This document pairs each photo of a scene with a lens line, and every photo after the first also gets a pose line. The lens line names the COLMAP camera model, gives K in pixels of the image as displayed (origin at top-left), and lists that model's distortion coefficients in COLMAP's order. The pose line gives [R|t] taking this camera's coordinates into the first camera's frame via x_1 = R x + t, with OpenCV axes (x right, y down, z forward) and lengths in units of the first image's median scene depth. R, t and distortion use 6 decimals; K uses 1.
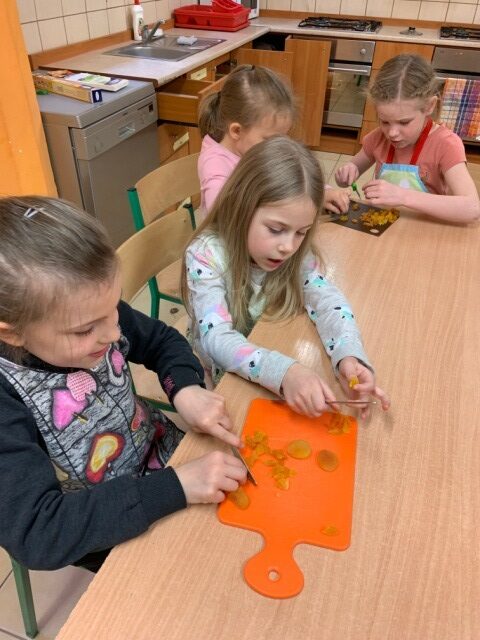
lens RADIAL K [[489.5, 0, 240.0], [0, 489.5, 320.0], [0, 0, 1]] dist [0.002301, 0.006996]
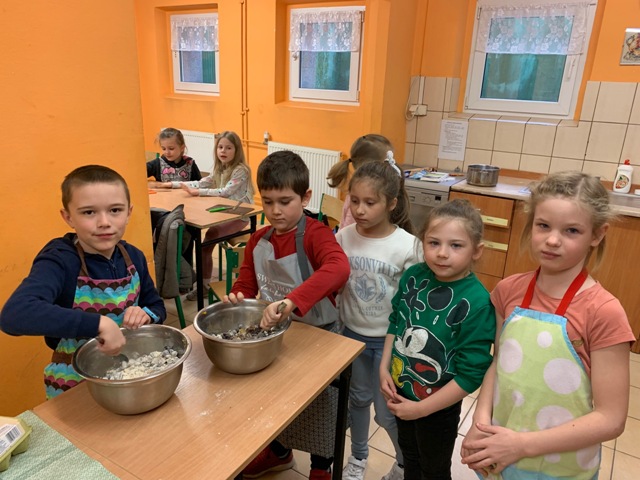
lens RADIAL K [[480.5, 0, 321.0], [0, 480.5, 251.2], [0, 0, 1]] dist [0.127260, -0.324429]
pose [[-0.256335, 0.298006, -0.919503, 1.074865], [-0.621187, 0.678041, 0.392921, -0.538110], [0.740553, 0.671903, 0.011312, 0.636339]]
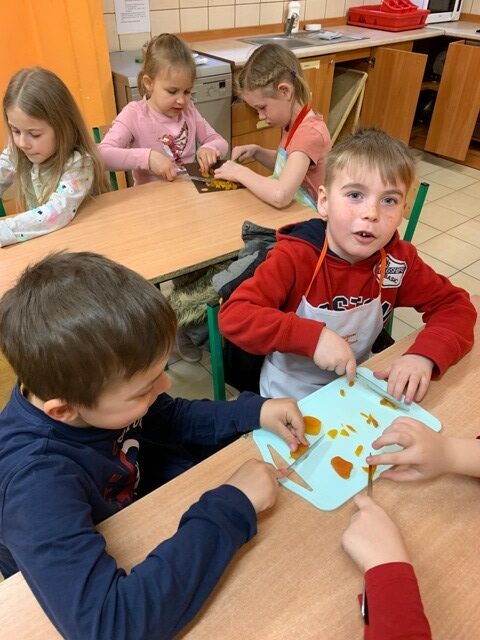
lens RADIAL K [[489.5, 0, 240.0], [0, 489.5, 320.0], [0, 0, 1]] dist [0.002301, 0.006996]
pose [[0.832684, 0.327191, -0.446747, 0.437330], [-0.329997, 0.941065, 0.074146, -0.001908], [0.444678, 0.085685, 0.891583, 0.014403]]
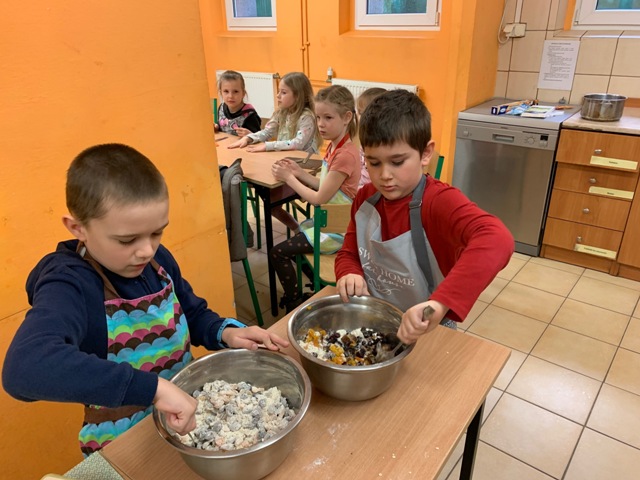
lens RADIAL K [[489.5, 0, 320.0], [0, 489.5, 240.0], [0, 0, 1]] dist [0.002301, 0.006996]
pose [[-0.350584, 0.389655, -0.851622, 0.957316], [-0.553868, 0.647002, 0.524041, -0.472373], [0.755196, 0.655407, -0.011011, 0.577682]]
